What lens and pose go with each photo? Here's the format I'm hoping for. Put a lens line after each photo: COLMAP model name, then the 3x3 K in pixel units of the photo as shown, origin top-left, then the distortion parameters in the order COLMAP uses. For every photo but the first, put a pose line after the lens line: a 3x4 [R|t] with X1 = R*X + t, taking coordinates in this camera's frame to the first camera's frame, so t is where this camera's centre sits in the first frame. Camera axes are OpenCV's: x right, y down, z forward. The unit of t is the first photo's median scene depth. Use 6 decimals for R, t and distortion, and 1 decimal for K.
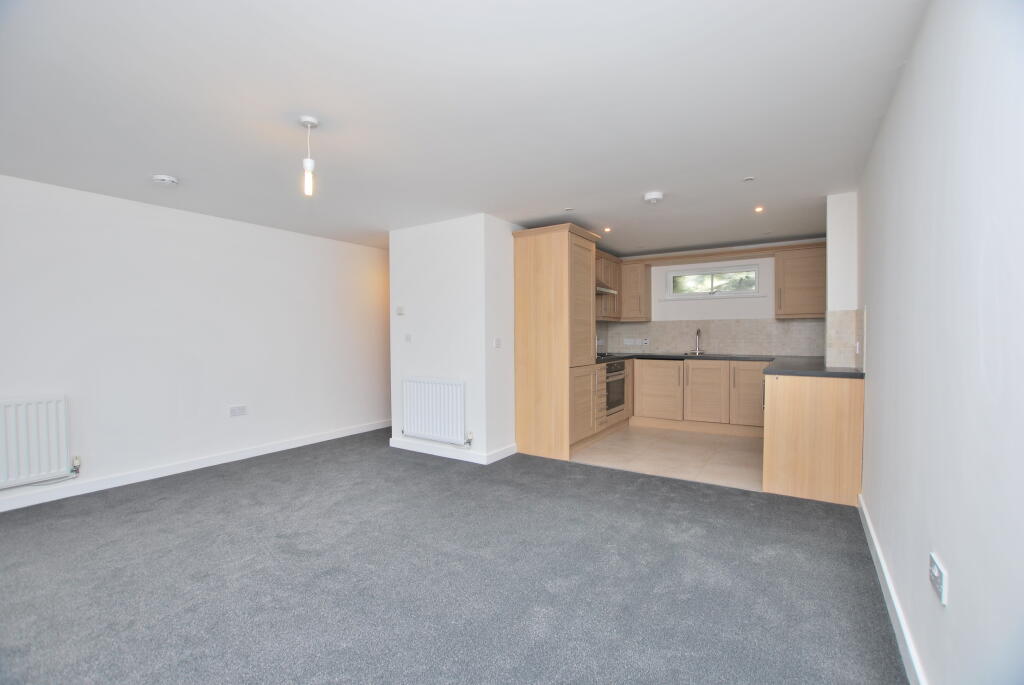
lens RADIAL K [[441.6, 0, 512.0], [0, 441.6, 342.5], [0, 0, 1]] dist [-0.033014, 0.005897]
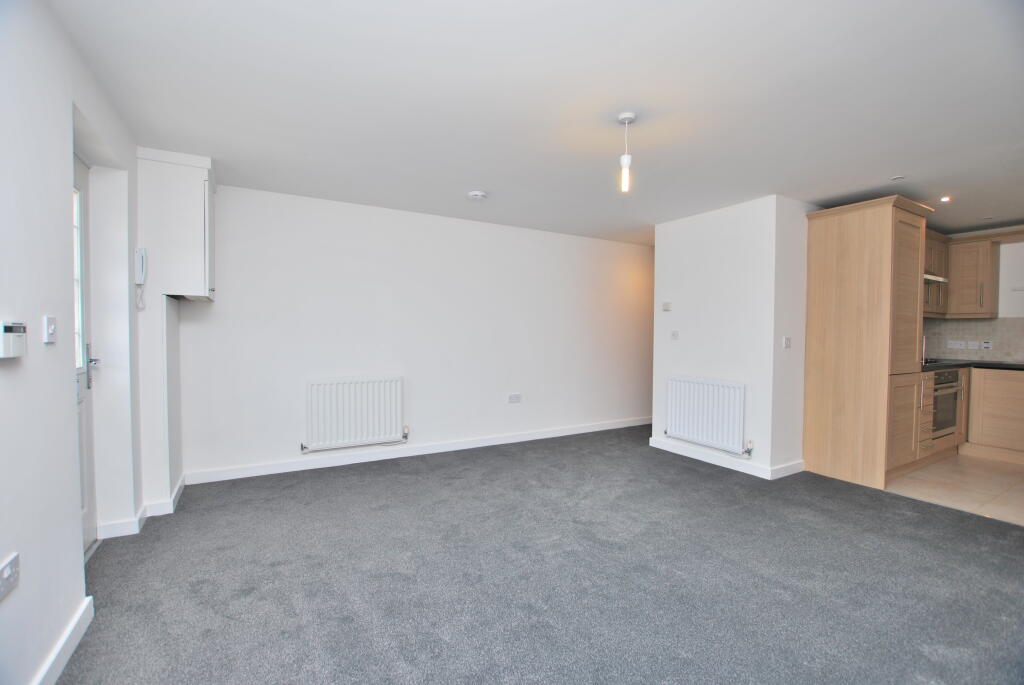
lens RADIAL K [[441.6, 0, 512.0], [0, 441.6, 342.5], [0, 0, 1]] dist [-0.033014, 0.005897]
pose [[0.897153, 0.023299, -0.441106, -0.148246], [-0.020369, 0.999728, 0.011378, 0.002490], [0.441251, -0.001223, 0.897383, -0.012499]]
